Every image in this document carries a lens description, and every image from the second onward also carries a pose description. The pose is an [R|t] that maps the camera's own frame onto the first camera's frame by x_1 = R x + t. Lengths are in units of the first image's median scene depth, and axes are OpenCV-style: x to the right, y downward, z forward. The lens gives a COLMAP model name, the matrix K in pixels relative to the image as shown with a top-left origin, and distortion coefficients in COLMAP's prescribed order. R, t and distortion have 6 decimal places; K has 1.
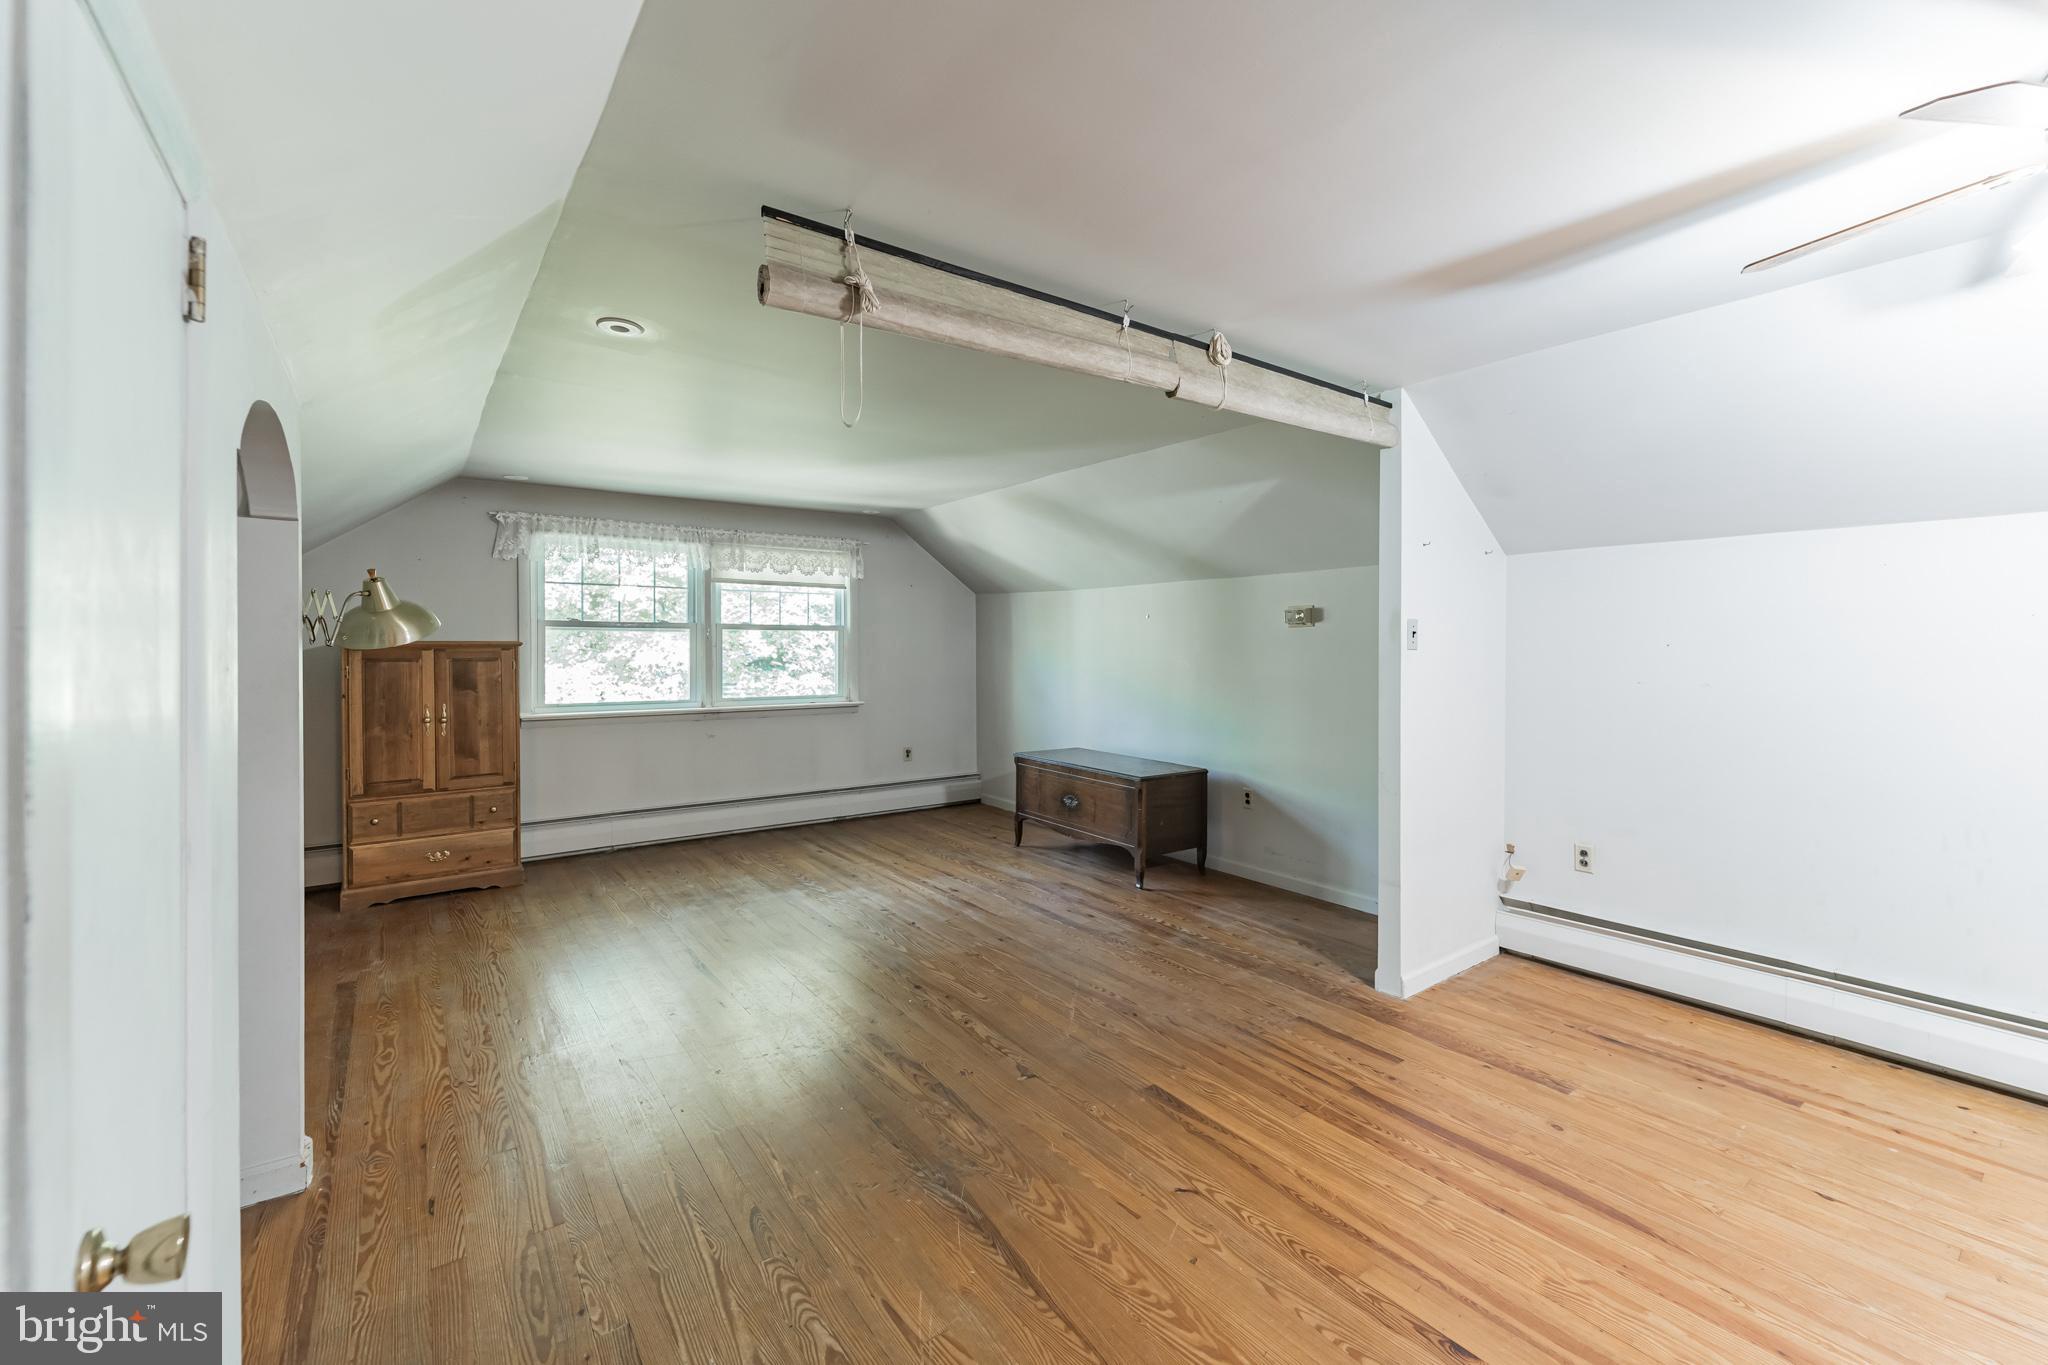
lens RADIAL K [[841.4, 0, 1023.9], [0, 841.4, 643.8], [0, 0, 1]] dist [-0.000490, -0.000063]
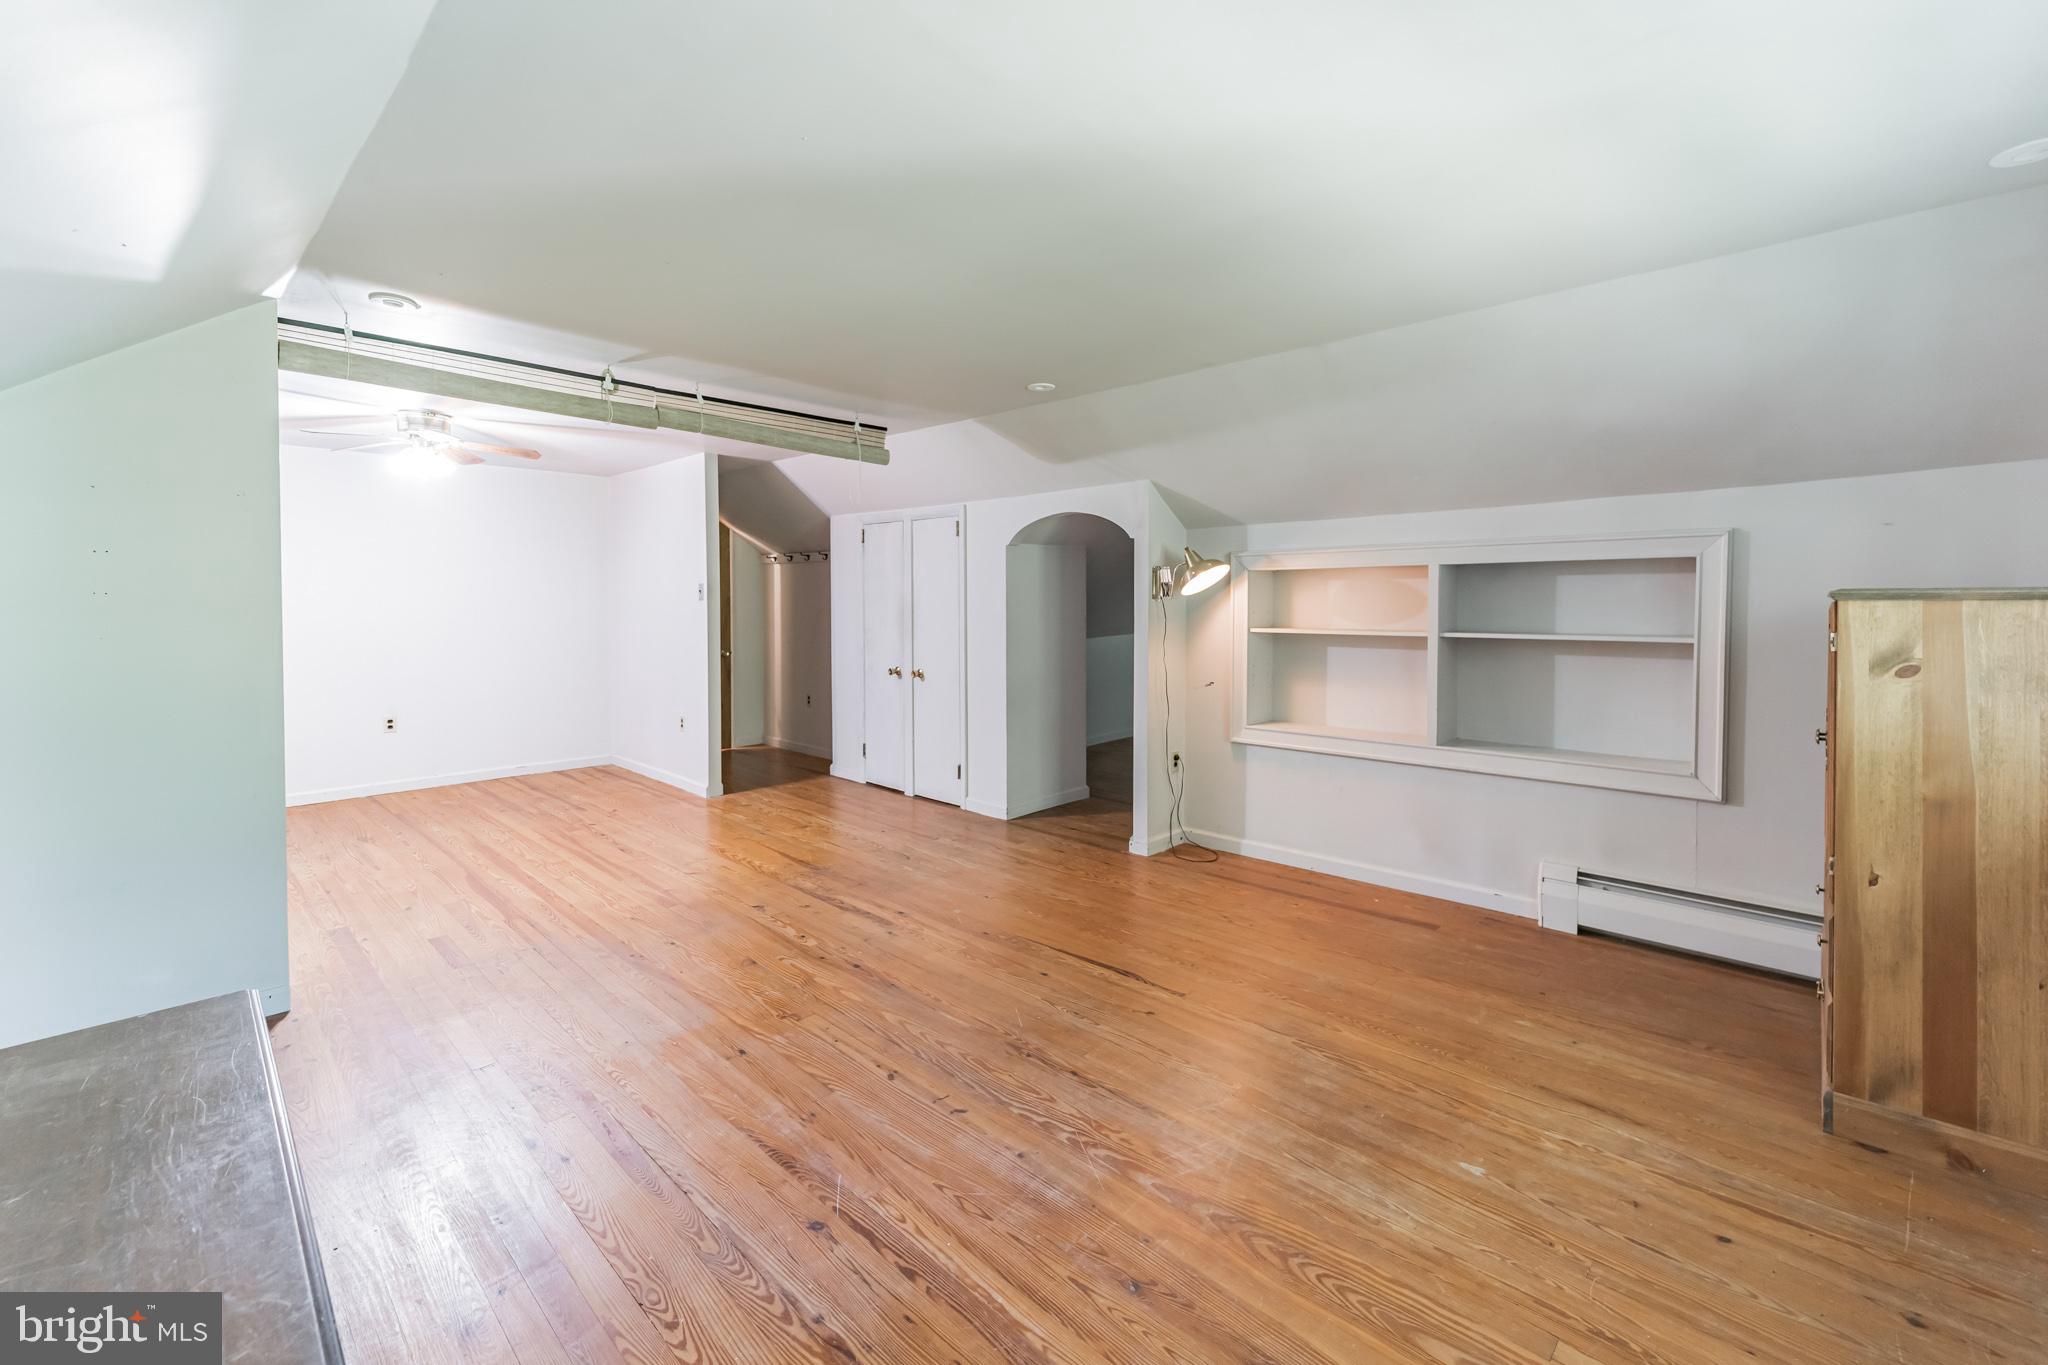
lens RADIAL K [[841.4, 0, 1023.9], [0, 841.4, 643.8], [0, 0, 1]] dist [-0.000490, -0.000063]
pose [[-0.985878, 0.008380, -0.167256, -0.159929], [0.000844, 0.998983, 0.045078, 0.018860], [0.167463, 0.044301, -0.984882, 1.960605]]
